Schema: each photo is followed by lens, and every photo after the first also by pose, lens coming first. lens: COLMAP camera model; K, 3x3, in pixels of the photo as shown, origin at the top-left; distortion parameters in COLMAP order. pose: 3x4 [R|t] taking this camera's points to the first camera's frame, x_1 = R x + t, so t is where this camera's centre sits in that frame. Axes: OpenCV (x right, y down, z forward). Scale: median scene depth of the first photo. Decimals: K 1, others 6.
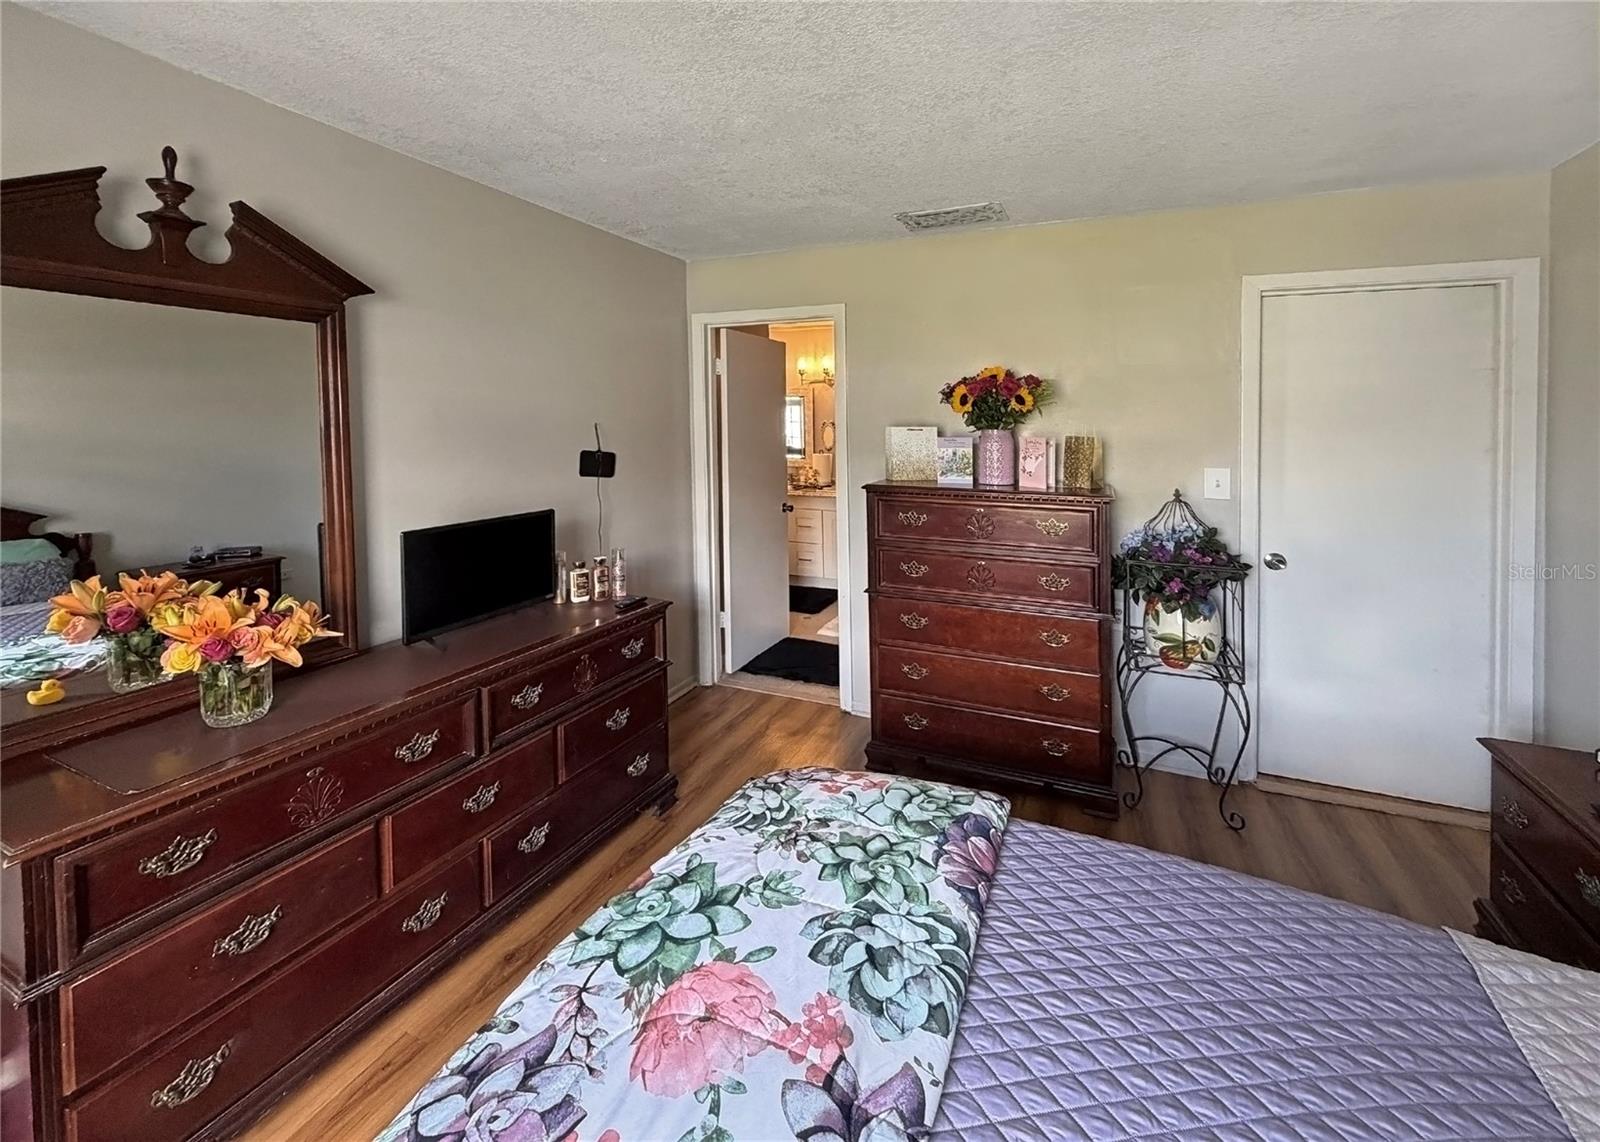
lens RADIAL K [[705.7, 0, 769.7], [0, 705.7, 432.4], [0, 0, 1]] dist [0.010411, -0.000360]
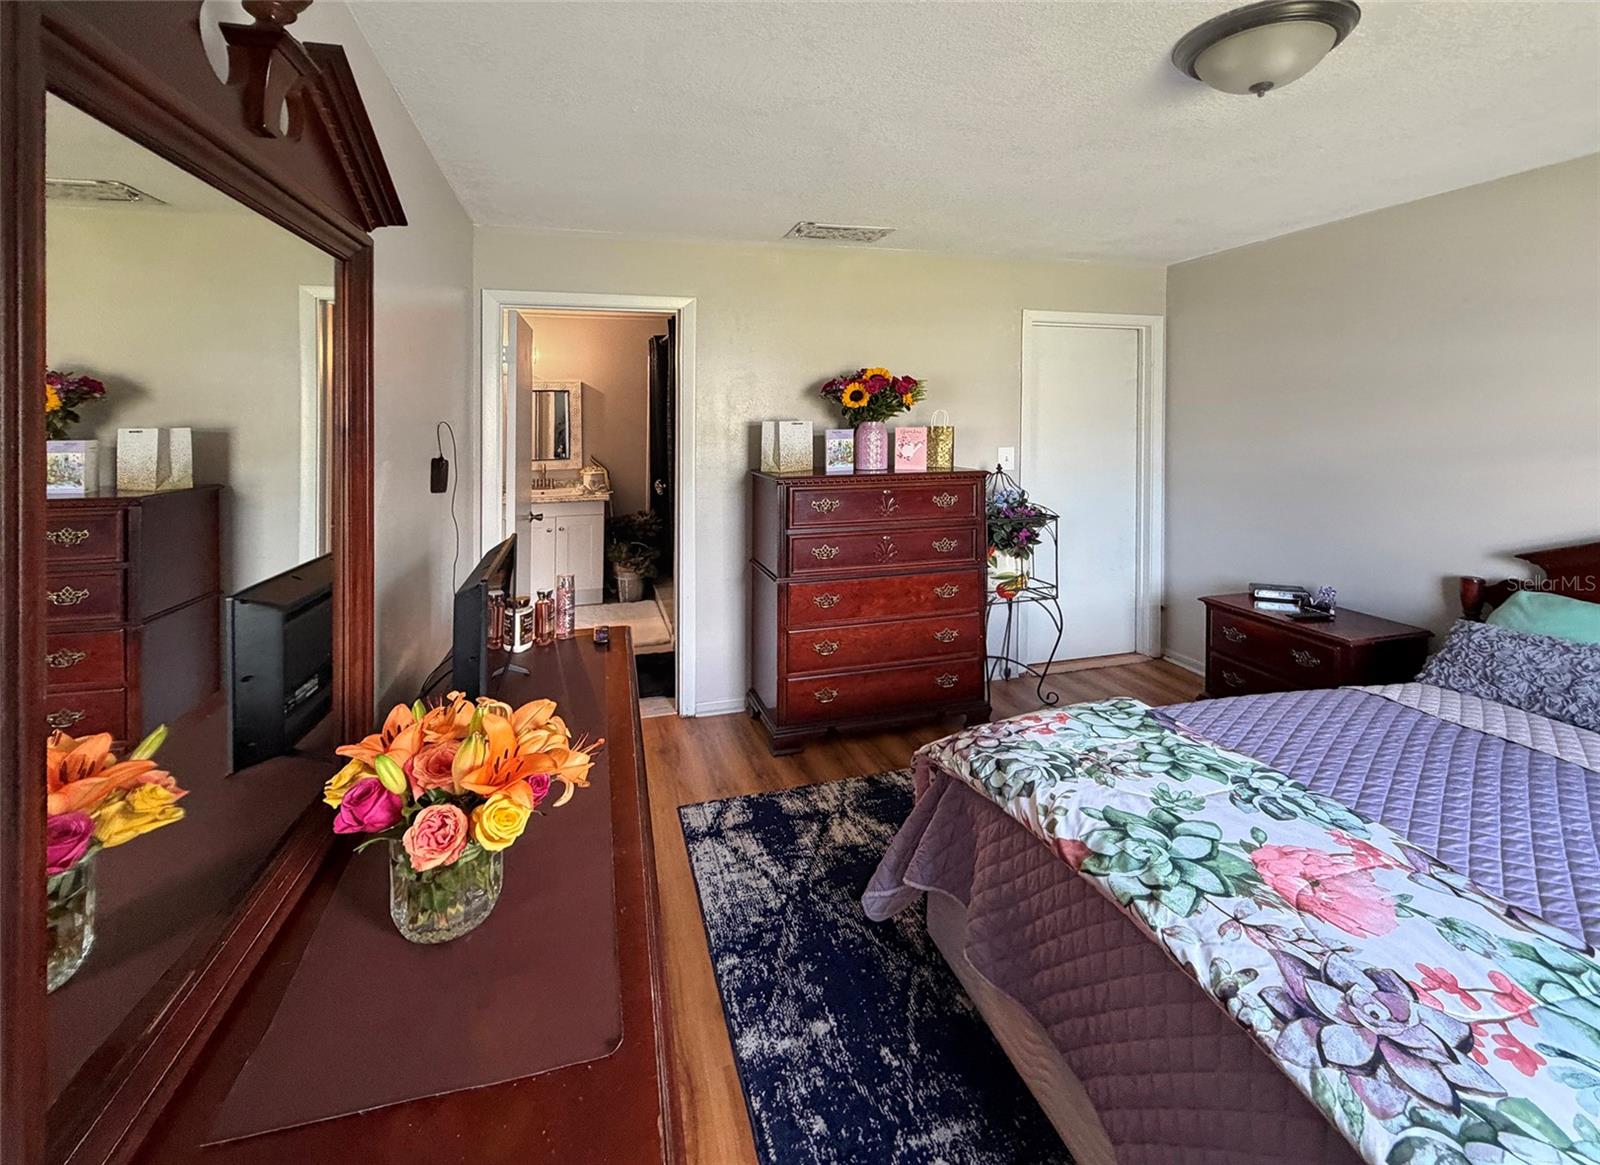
lens RADIAL K [[707.5, 0, 791.8], [0, 707.5, 410.6], [0, 0, 1]] dist [0.001122, 0.000362]
pose [[0.756112, 0.008329, 0.654389, -1.366328], [0.009710, 0.999666, -0.023944, 0.008339], [-0.654370, 0.024458, 0.755779, 0.538483]]
